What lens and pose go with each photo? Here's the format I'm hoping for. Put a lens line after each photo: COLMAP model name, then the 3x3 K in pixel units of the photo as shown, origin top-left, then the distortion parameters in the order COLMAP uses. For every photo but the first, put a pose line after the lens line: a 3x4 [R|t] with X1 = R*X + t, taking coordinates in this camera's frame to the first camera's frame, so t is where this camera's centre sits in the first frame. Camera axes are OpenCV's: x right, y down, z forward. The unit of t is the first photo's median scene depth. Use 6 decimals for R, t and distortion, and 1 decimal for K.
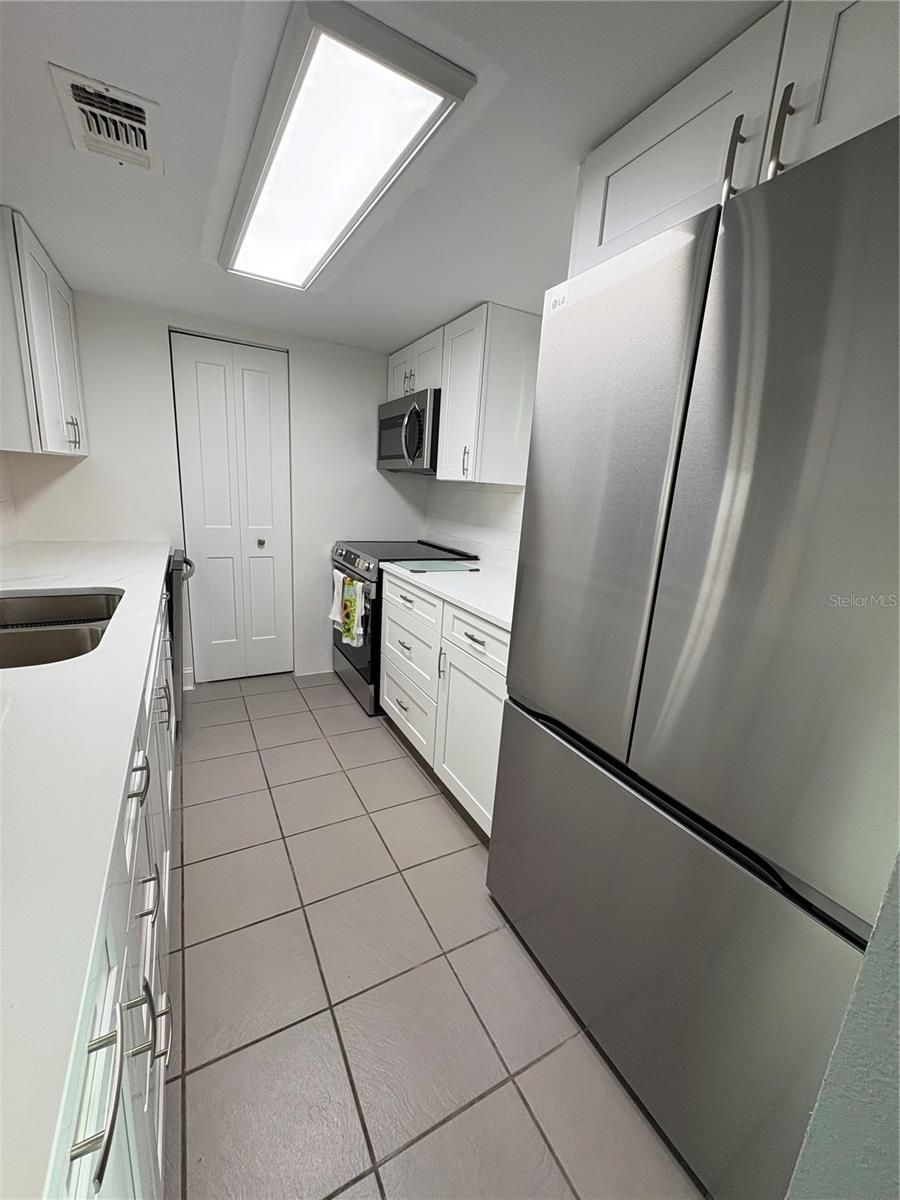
lens RADIAL K [[475.2, 0, 449.2], [0, 475.2, 600.2], [0, 0, 1]] dist [-0.000253, -0.000425]
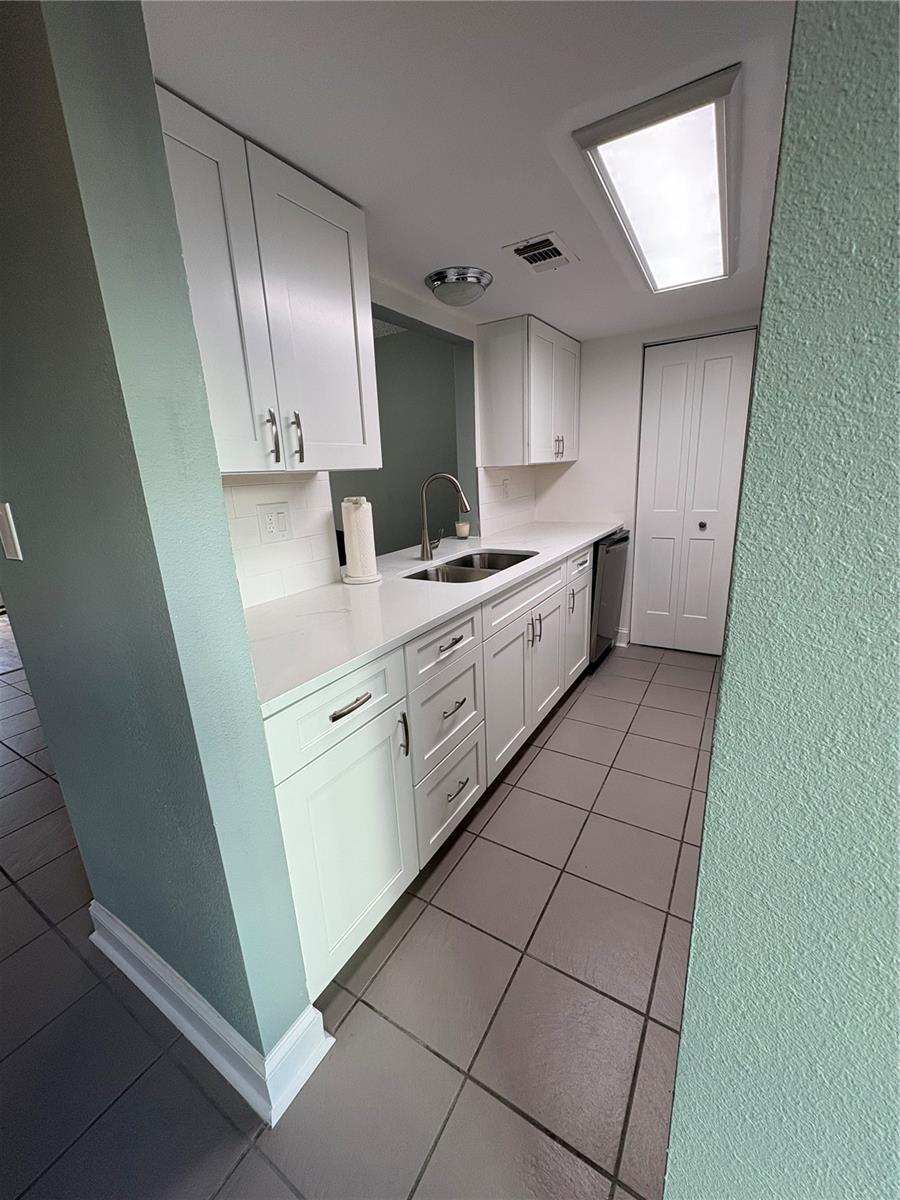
lens RADIAL K [[475.2, 0, 447.0], [0, 475.2, 597.8], [0, 0, 1]] dist [-0.000253, -0.000425]
pose [[0.488858, 0.143397, -0.860497, 0.309718], [-0.121166, 0.987998, 0.095809, 0.005362], [0.863908, 0.057426, 0.500365, 0.003840]]
